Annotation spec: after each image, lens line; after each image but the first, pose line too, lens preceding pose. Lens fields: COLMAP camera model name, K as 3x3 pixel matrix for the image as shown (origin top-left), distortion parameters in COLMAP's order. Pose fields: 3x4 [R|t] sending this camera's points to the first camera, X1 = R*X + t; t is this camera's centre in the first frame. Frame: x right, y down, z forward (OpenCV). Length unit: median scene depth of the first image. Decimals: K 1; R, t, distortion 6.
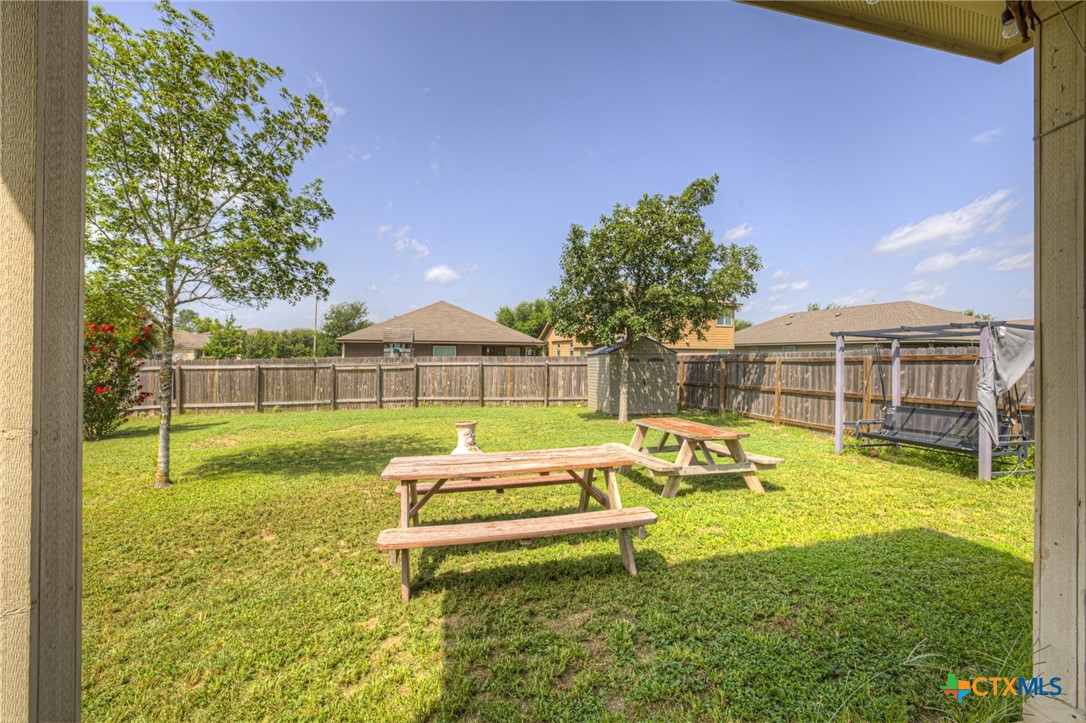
lens RADIAL K [[466.0, 0, 550.3], [0, 466.0, 354.8], [0, 0, 1]] dist [0.000437, 0.000161]
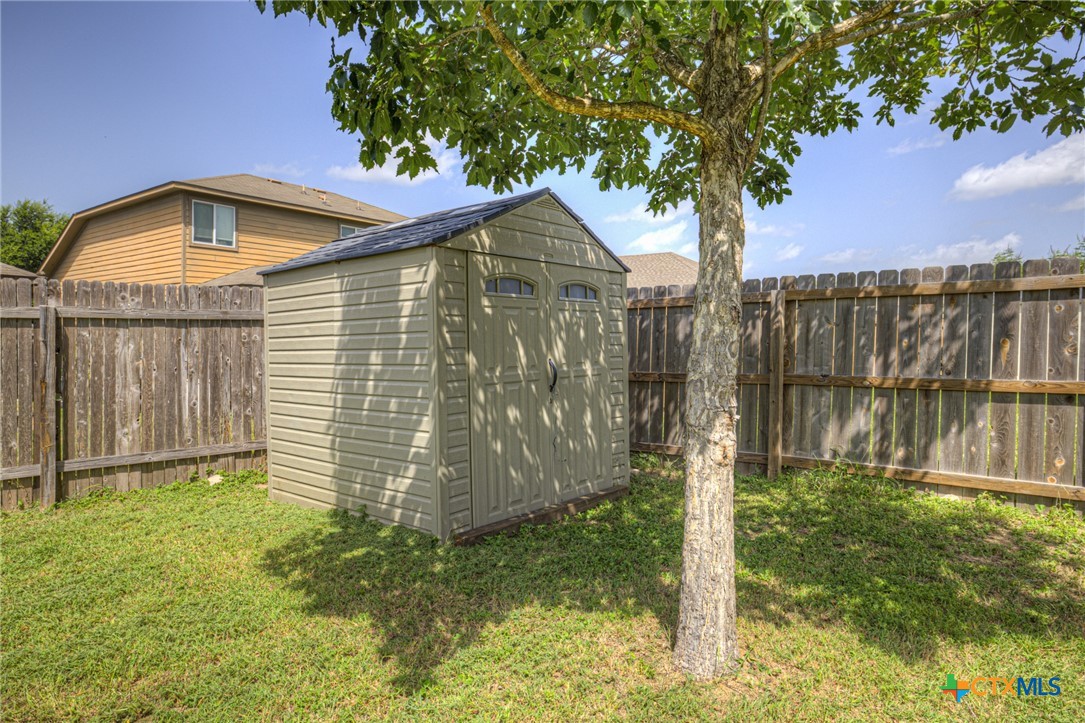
lens RADIAL K [[654.5, 0, 542.5], [0, 654.5, 361.5], [0, 0, 1]] dist [0.004659, 0.001099]
pose [[0.807270, -0.024790, 0.589661, -0.004051], [-0.000541, 0.999086, 0.042744, 0.031940], [-0.590181, -0.034825, 0.806519, 0.668919]]
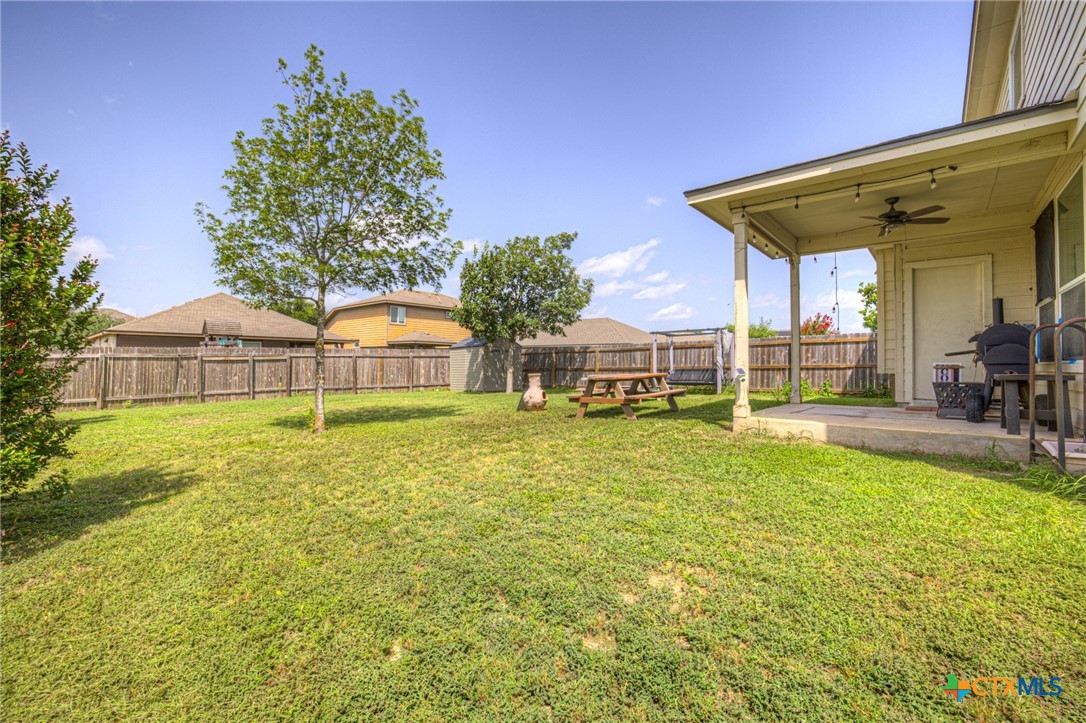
lens RADIAL K [[466.0, 0, 550.3], [0, 466.0, 354.8], [0, 0, 1]] dist [0.000437, 0.000161]
pose [[0.831023, 0.003119, 0.556229, -0.401489], [0.002079, 0.999960, -0.008713, 0.031115], [-0.556234, 0.008397, 0.830983, -0.182091]]
